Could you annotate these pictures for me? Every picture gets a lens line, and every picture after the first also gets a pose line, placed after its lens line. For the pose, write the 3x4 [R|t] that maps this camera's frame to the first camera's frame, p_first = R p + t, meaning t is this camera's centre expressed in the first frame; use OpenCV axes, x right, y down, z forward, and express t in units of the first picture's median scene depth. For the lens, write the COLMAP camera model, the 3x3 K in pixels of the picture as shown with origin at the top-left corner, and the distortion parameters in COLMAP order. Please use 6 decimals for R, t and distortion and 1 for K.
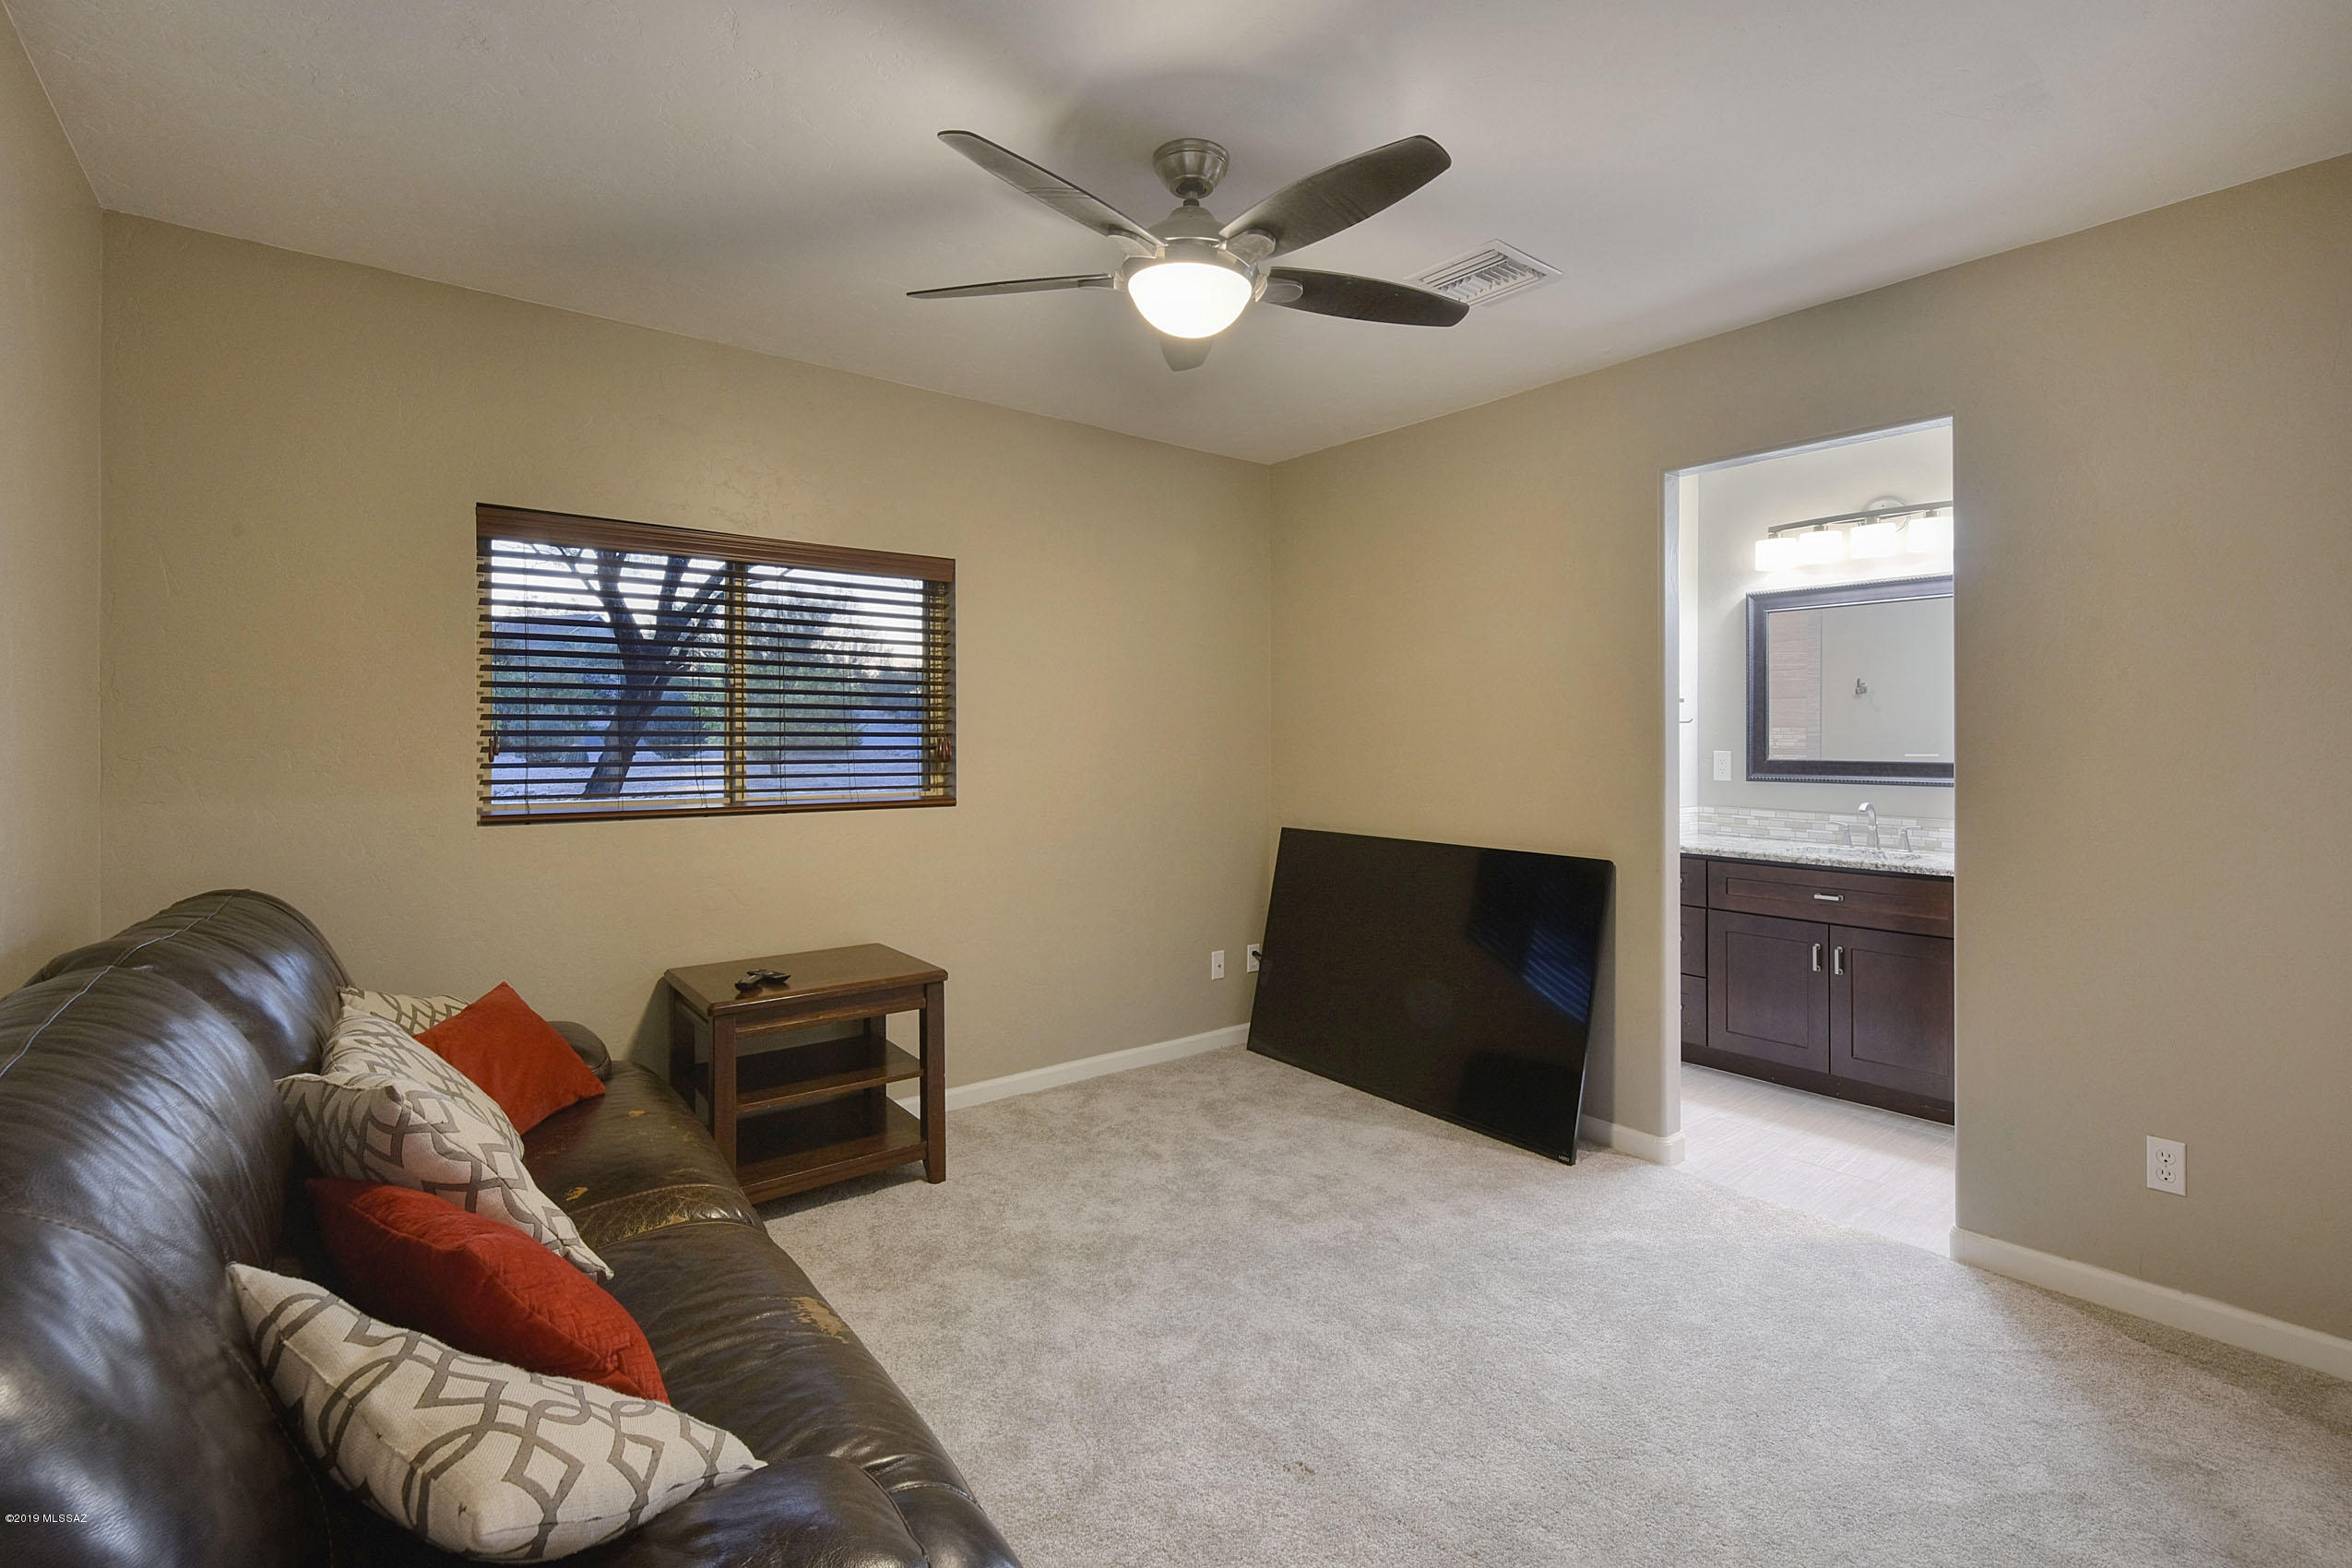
lens RADIAL K [[1022.6, 0, 1100.0], [0, 1022.6, 736.7], [0, 0, 1]] dist [-0.001069, -0.000353]
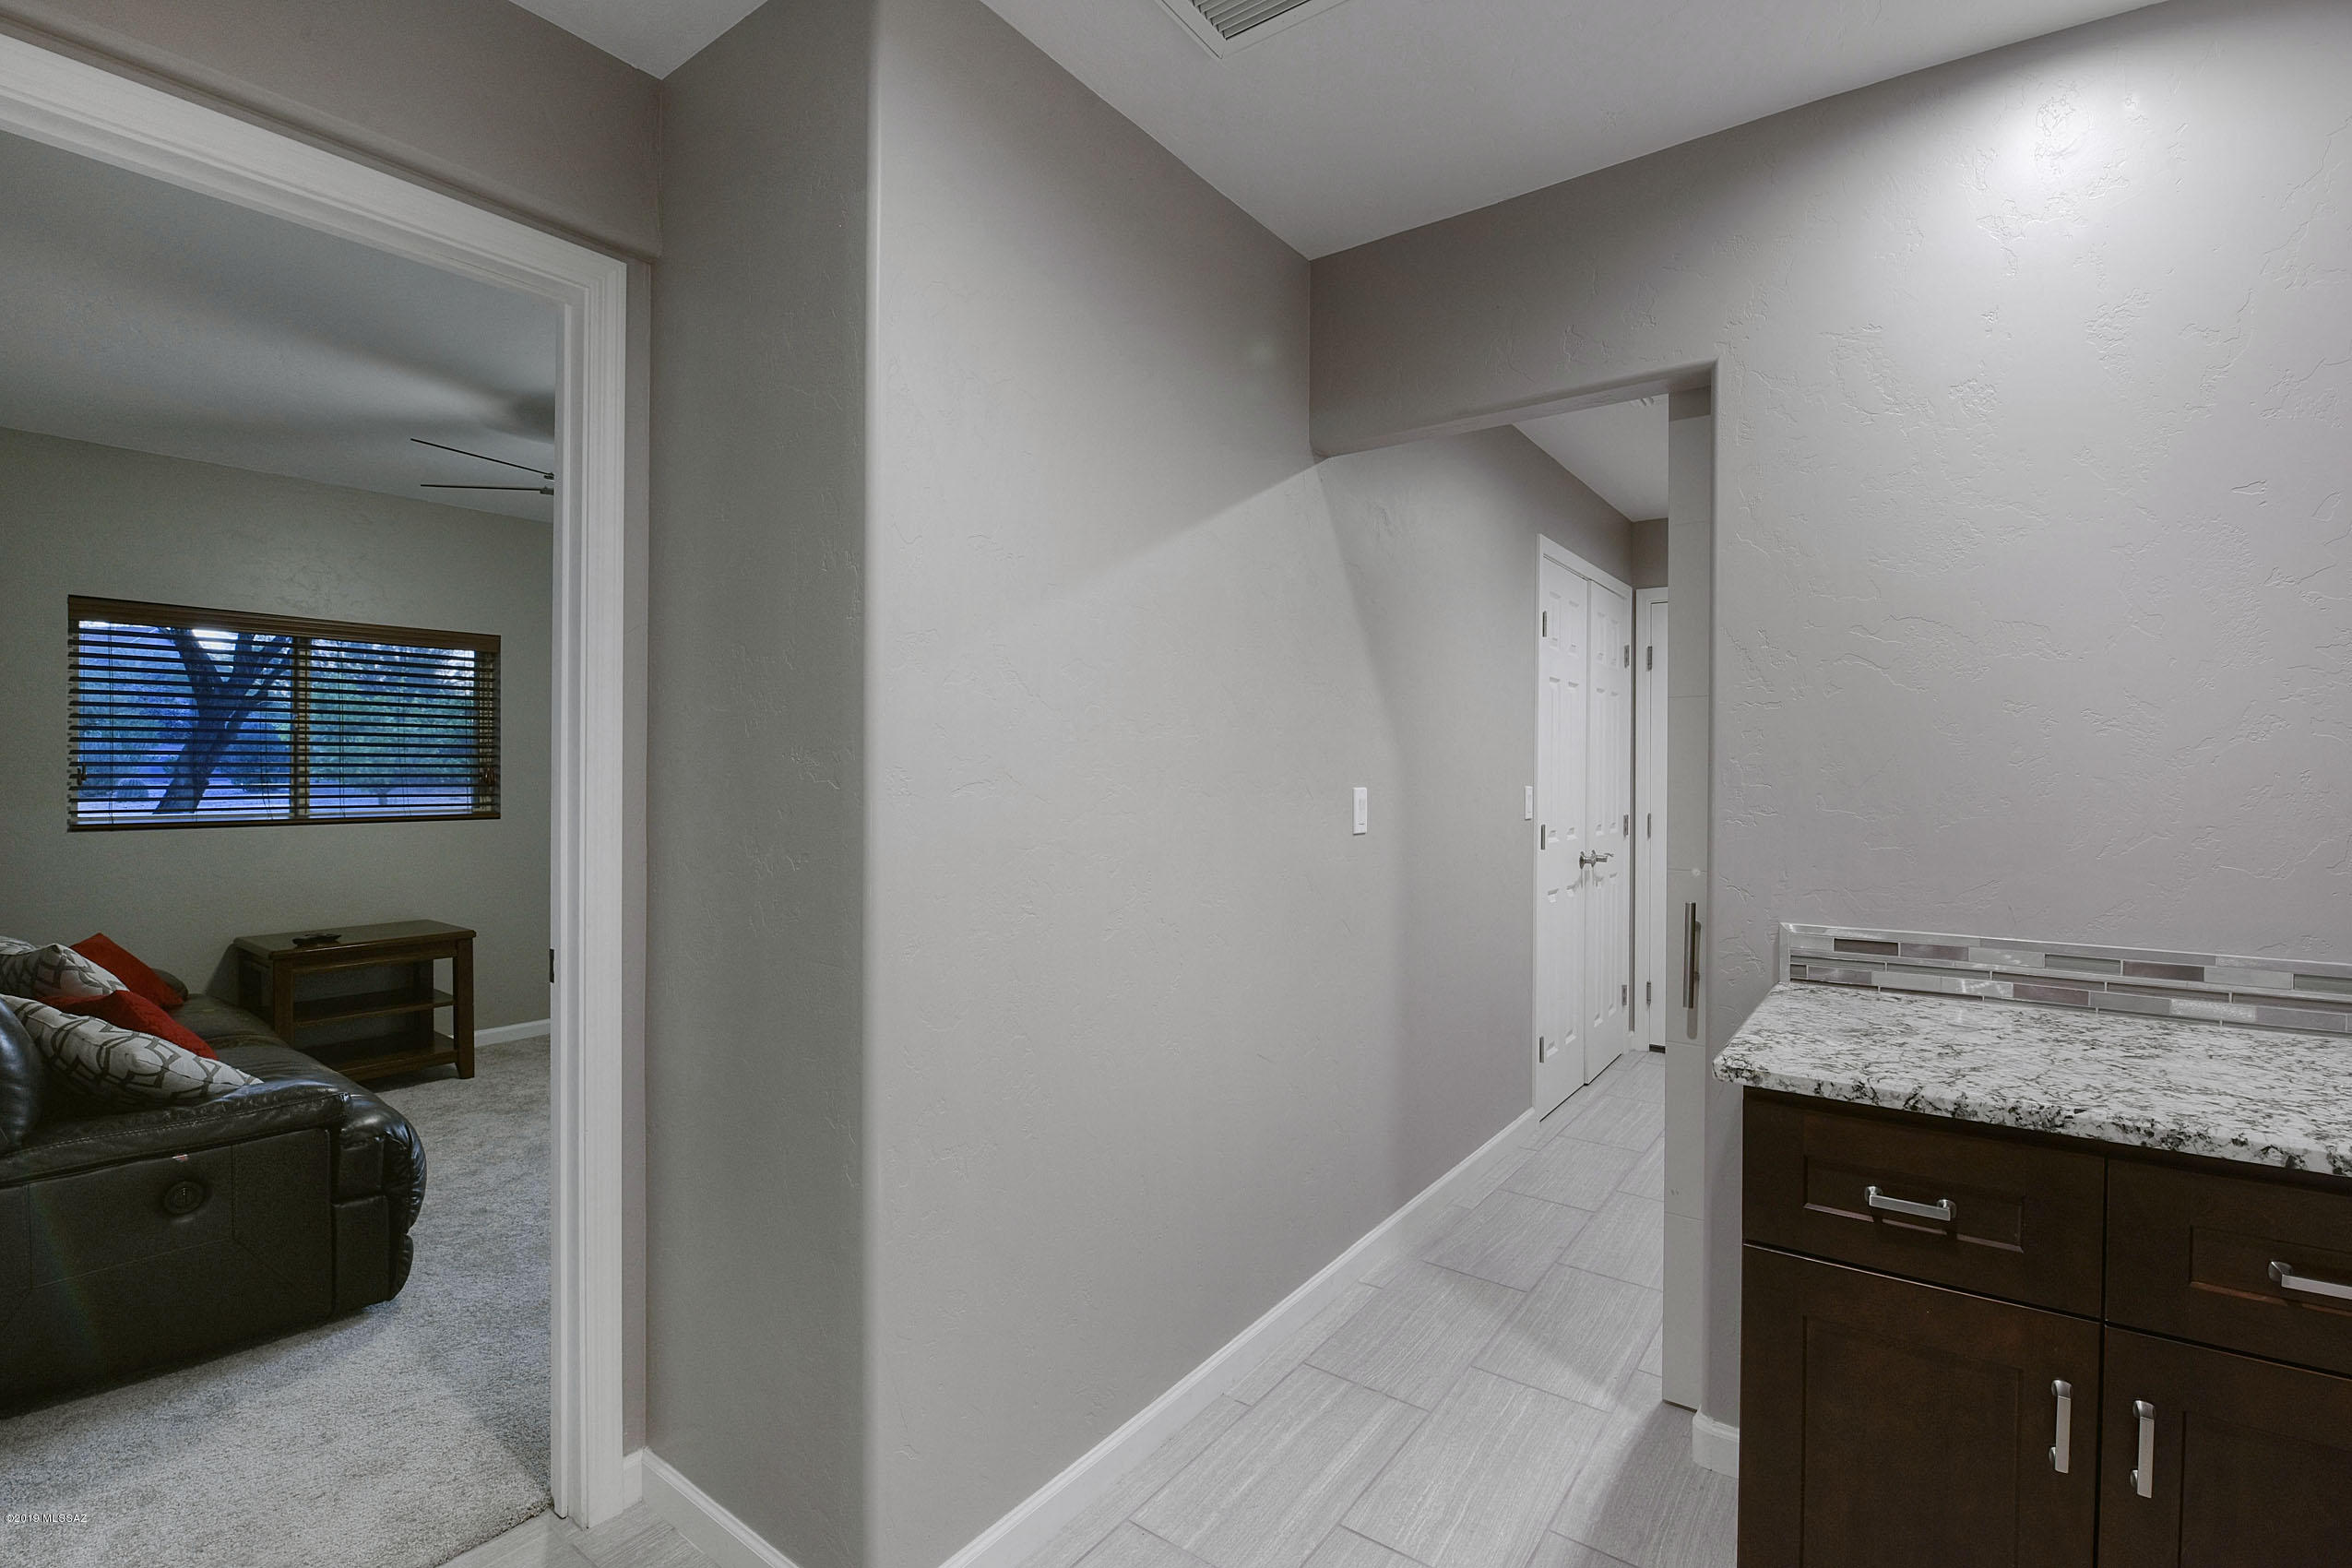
lens RADIAL K [[1061.4, 0, 1205.6], [0, 1061.4, 770.9], [0, 0, 1]] dist [0.001368, -0.008191]
pose [[0.946660, 0.001538, 0.322231, 0.325440], [-0.002141, 0.999997, 0.001514, 0.000403], [-0.322227, -0.002123, 0.946660, -0.705050]]
